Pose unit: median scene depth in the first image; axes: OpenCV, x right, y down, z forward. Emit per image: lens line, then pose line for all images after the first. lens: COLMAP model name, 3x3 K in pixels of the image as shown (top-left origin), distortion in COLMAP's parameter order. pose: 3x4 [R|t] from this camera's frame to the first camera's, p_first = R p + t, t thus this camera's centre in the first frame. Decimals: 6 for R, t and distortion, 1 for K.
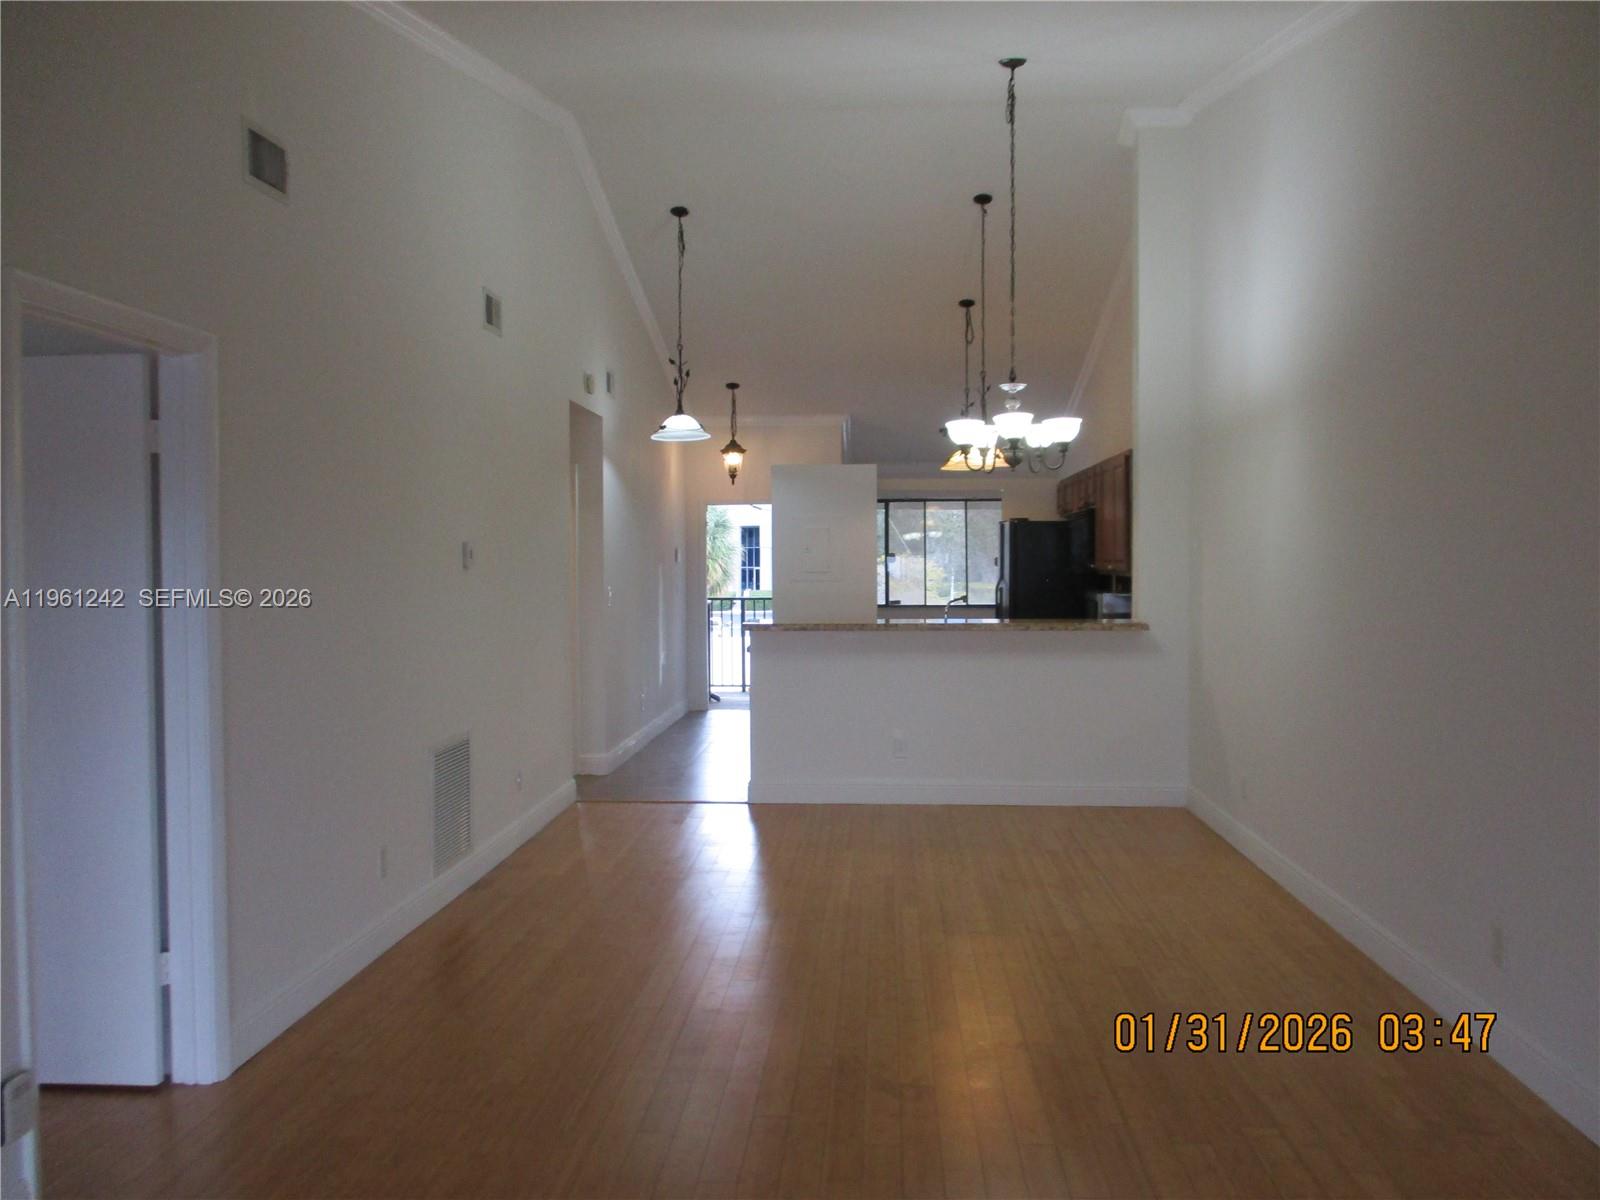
lens RADIAL K [[1346.9, 0, 798.6], [0, 1346.9, 569.0], [0, 0, 1]] dist [-0.004072, 0.000606]
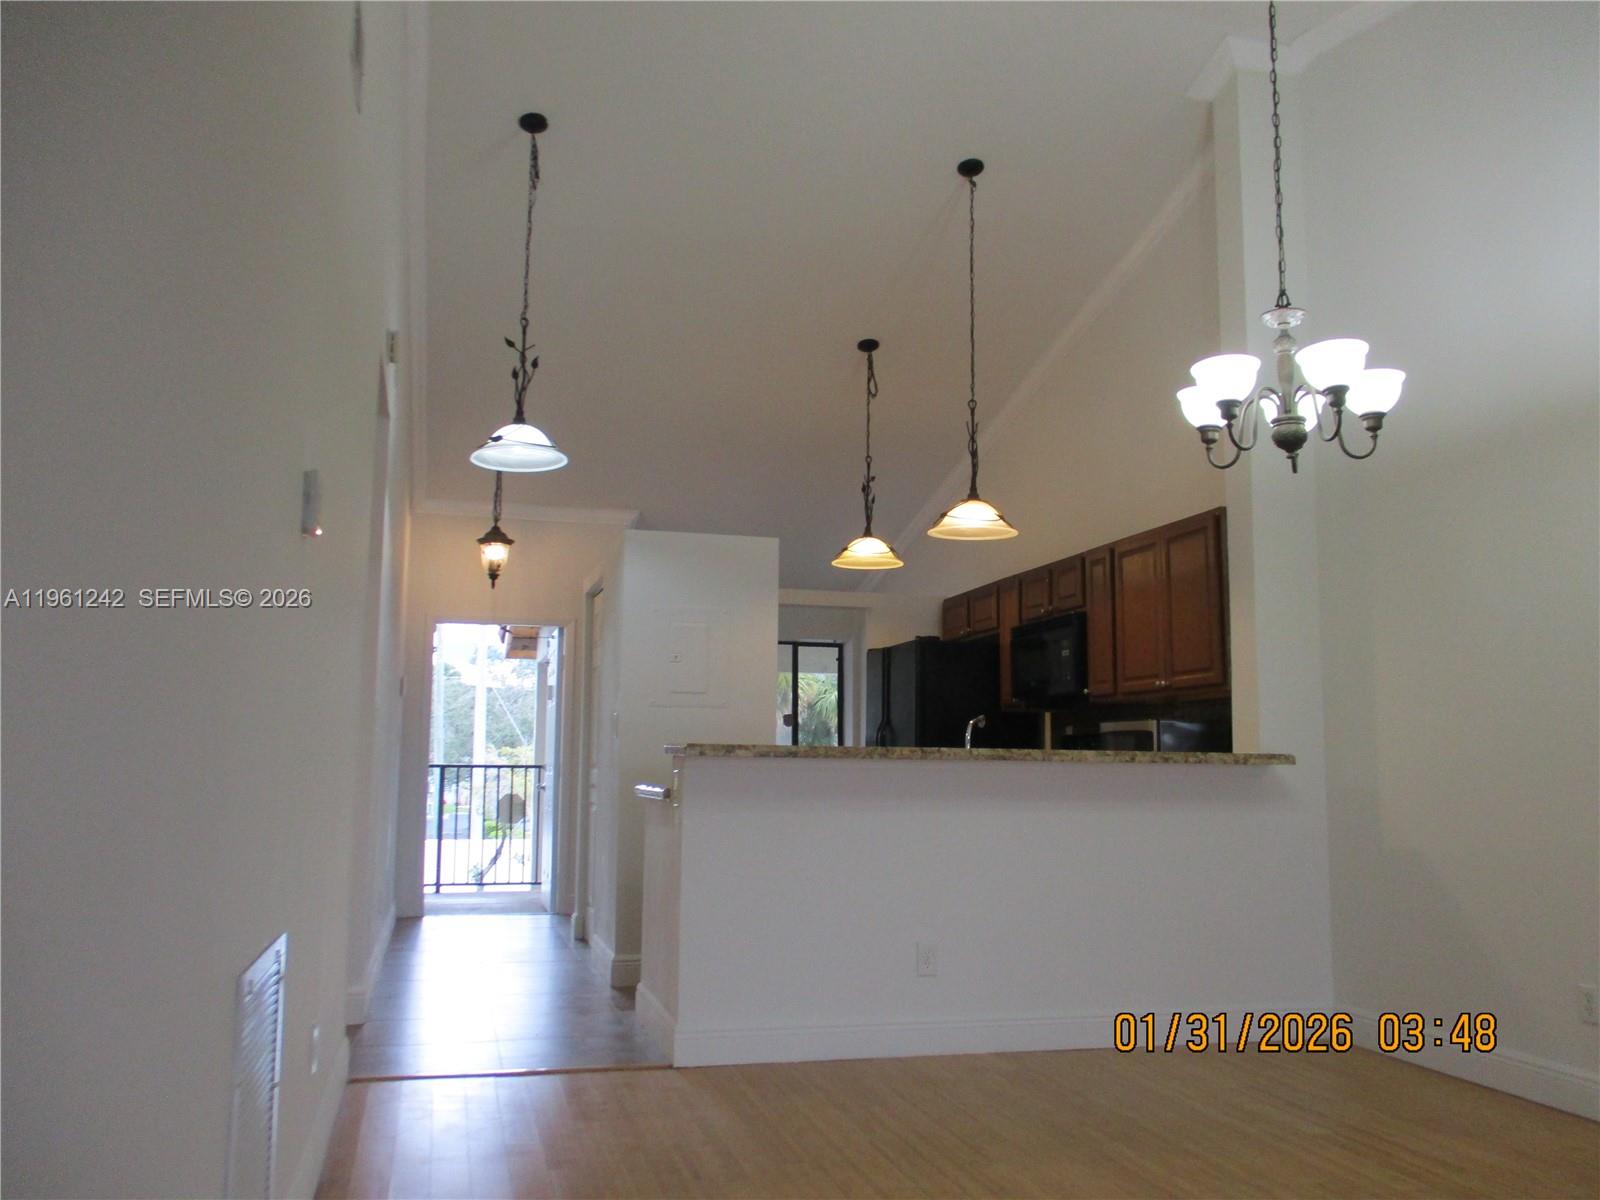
lens RADIAL K [[1346.9, 0, 798.6], [0, 1346.9, 569.0], [0, 0, 1]] dist [-0.004072, 0.000606]
pose [[0.949431, 0.061343, 0.307926, -0.153889], [-0.013274, 0.987694, -0.155833, 0.048153], [-0.313696, 0.143865, 0.938562, 0.378042]]
